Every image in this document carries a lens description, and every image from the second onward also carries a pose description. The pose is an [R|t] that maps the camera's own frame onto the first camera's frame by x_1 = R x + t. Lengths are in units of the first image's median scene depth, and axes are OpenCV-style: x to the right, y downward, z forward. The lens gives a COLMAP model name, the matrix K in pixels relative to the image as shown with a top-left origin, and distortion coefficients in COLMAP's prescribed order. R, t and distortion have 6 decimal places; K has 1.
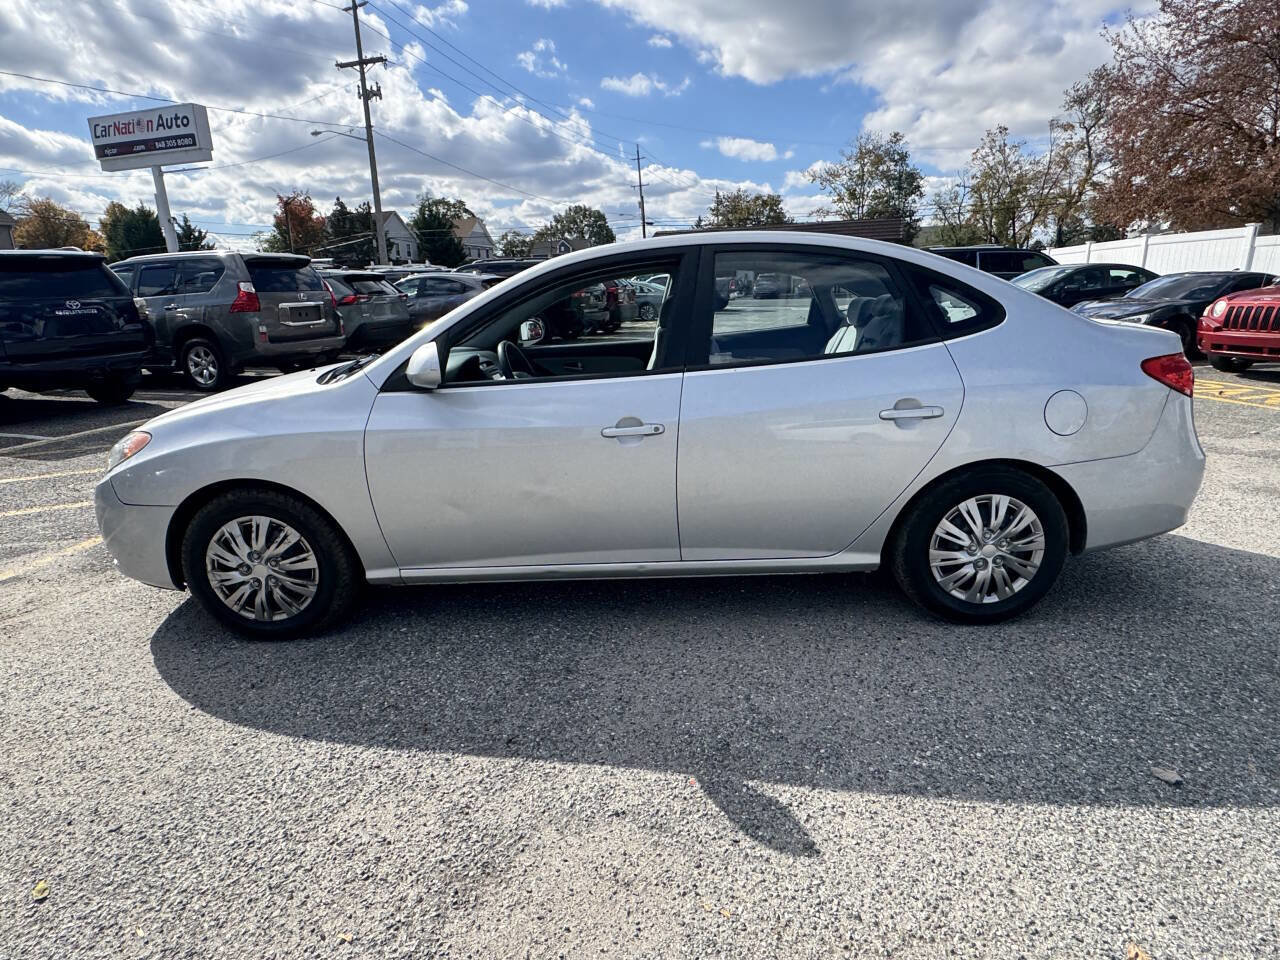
lens RADIAL K [[687.8, 0, 639.7], [0, 687.8, 475.3], [0, 0, 1]] dist [0.000280, -0.000095]
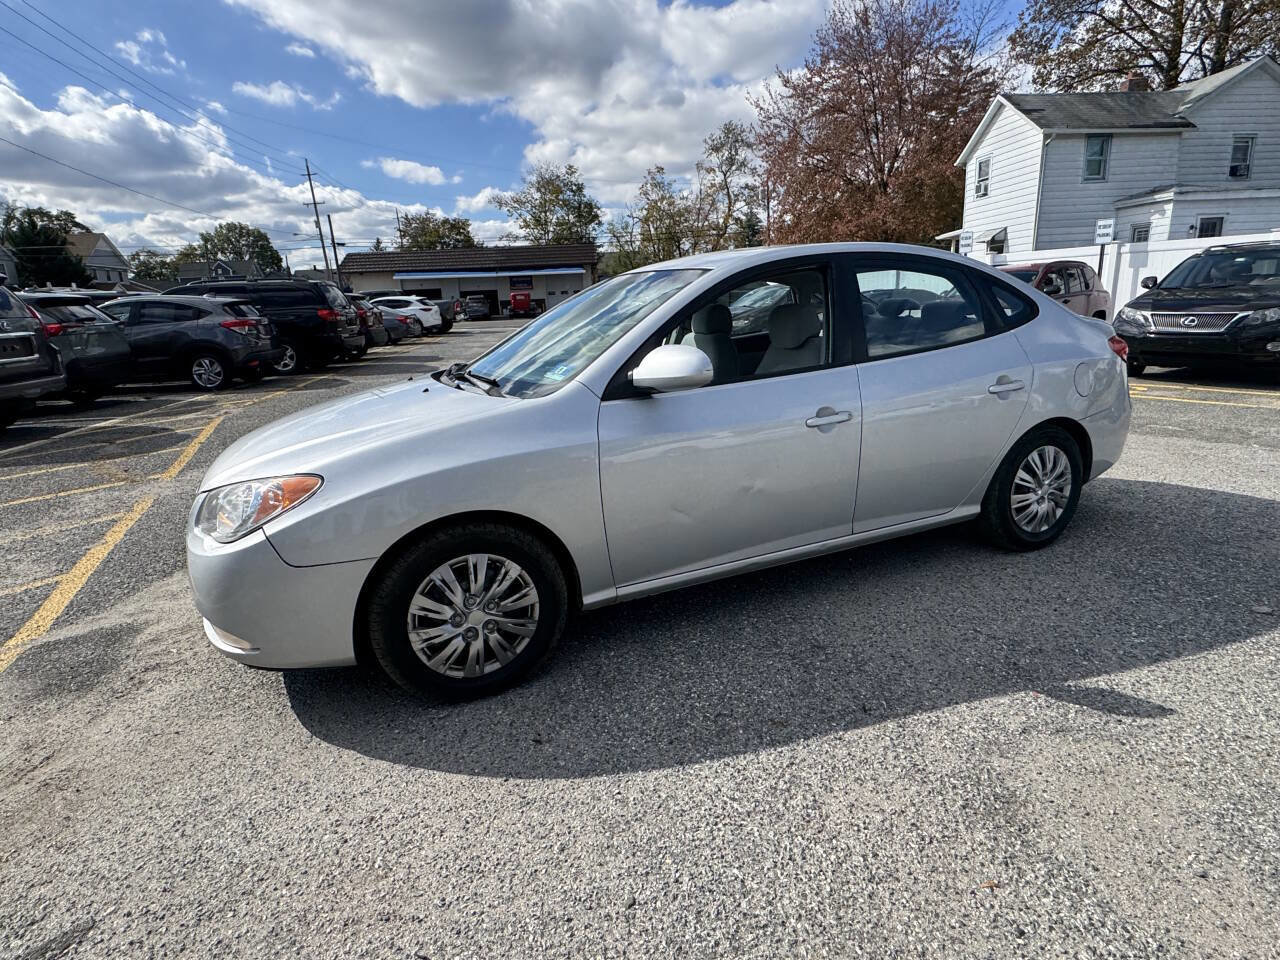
lens RADIAL K [[687.8, 0, 638.2], [0, 687.8, 479.9], [0, 0, 1]] dist [0.000280, -0.000095]
pose [[0.907175, -0.117220, 0.404096, -0.690896], [0.127585, 0.991827, 0.001288, -0.007784], [-0.400944, 0.050388, 0.914716, 0.120204]]
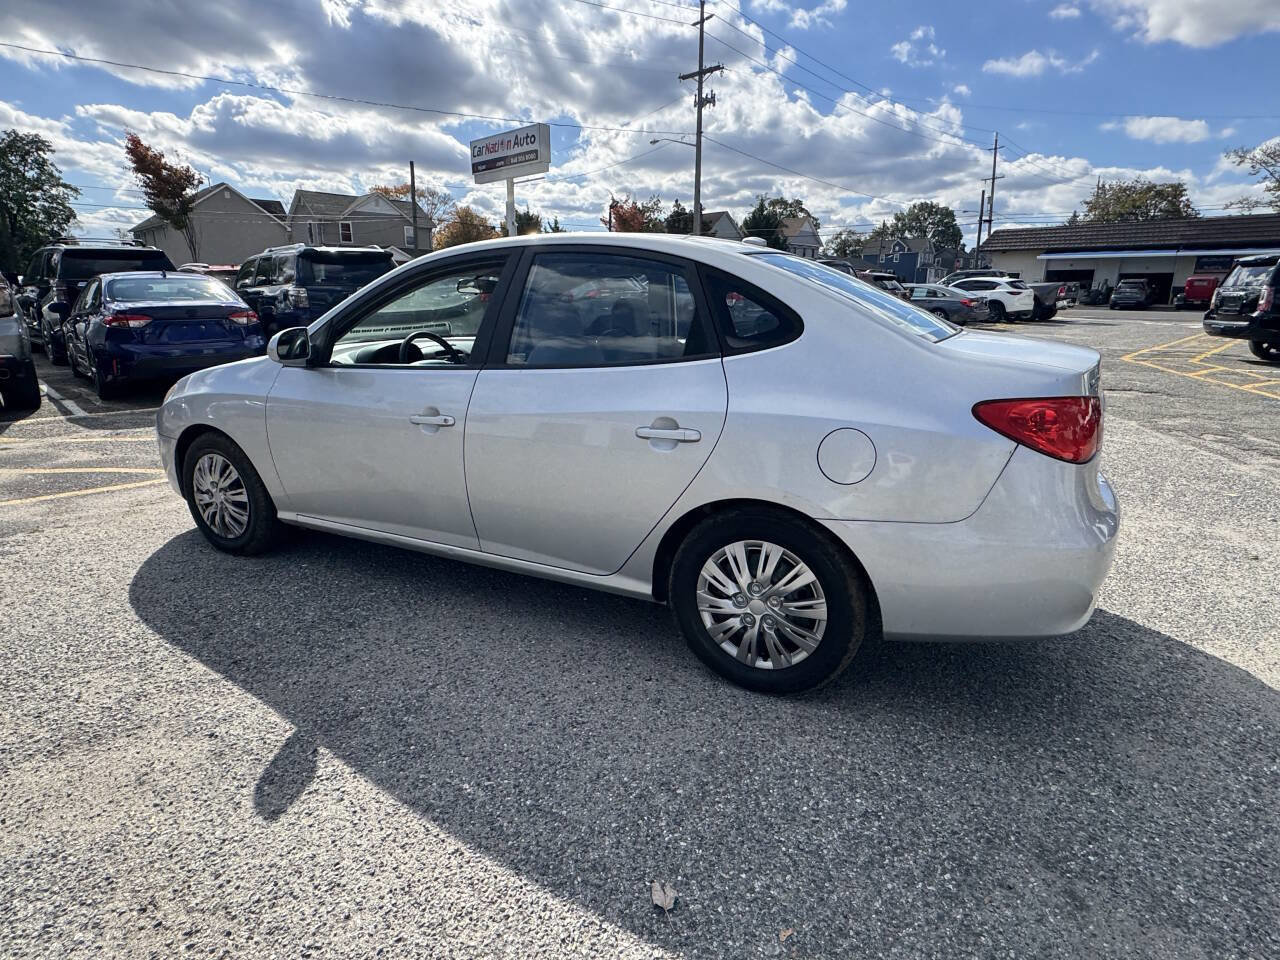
lens RADIAL K [[687.8, 0, 641.2], [0, 687.8, 476.9], [0, 0, 1]] dist [0.000280, -0.000095]
pose [[0.896262, 0.144572, -0.419301, 0.697440], [-0.143246, 0.989074, 0.034836, -0.057493], [0.419756, 0.028841, 0.907179, 0.156840]]
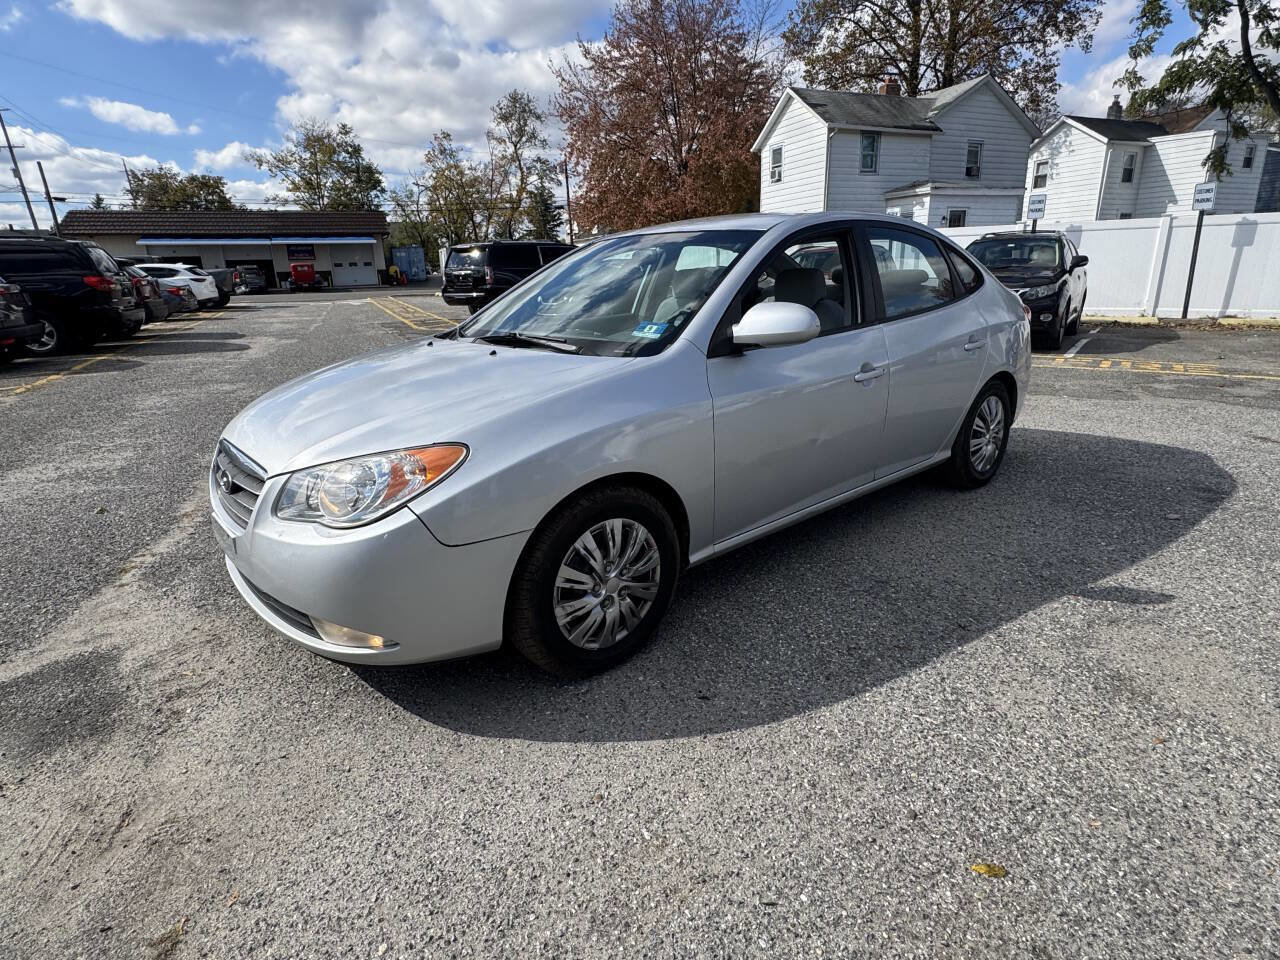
lens RADIAL K [[687.8, 0, 639.3], [0, 687.8, 485.7], [0, 0, 1]] dist [0.000280, -0.000095]
pose [[0.748306, -0.190726, 0.635343, -1.025353], [0.178532, 0.980340, 0.084018, -0.043028], [-0.638877, 0.050558, 0.767646, 0.332920]]
